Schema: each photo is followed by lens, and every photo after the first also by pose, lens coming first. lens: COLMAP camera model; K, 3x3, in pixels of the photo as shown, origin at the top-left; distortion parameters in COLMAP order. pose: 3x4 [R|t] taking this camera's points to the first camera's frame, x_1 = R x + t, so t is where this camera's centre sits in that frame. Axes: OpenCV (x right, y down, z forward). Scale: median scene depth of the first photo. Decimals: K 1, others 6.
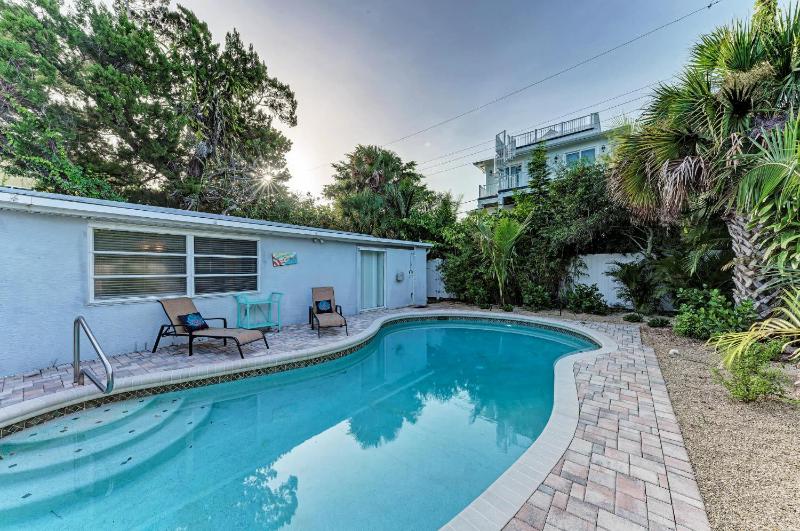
lens RADIAL K [[289.1, 0, 400.0], [0, 289.1, 265.5], [0, 0, 1]] dist [0.001448, 0.000114]
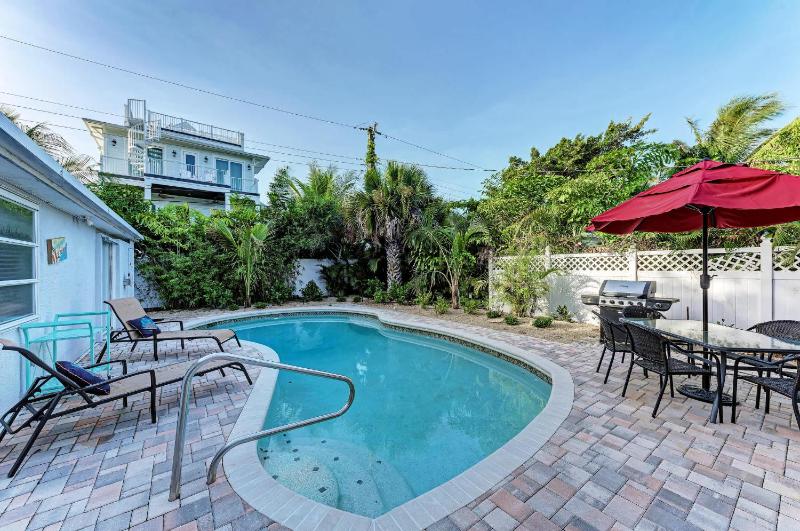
lens RADIAL K [[289.1, 0, 400.0], [0, 289.1, 265.5], [0, 0, 1]] dist [0.001448, 0.000114]
pose [[0.258258, 0.013114, 0.965987, -0.550656], [-0.012355, 0.999871, -0.010271, 0.002252], [-0.965997, -0.009282, 0.258387, 0.192292]]
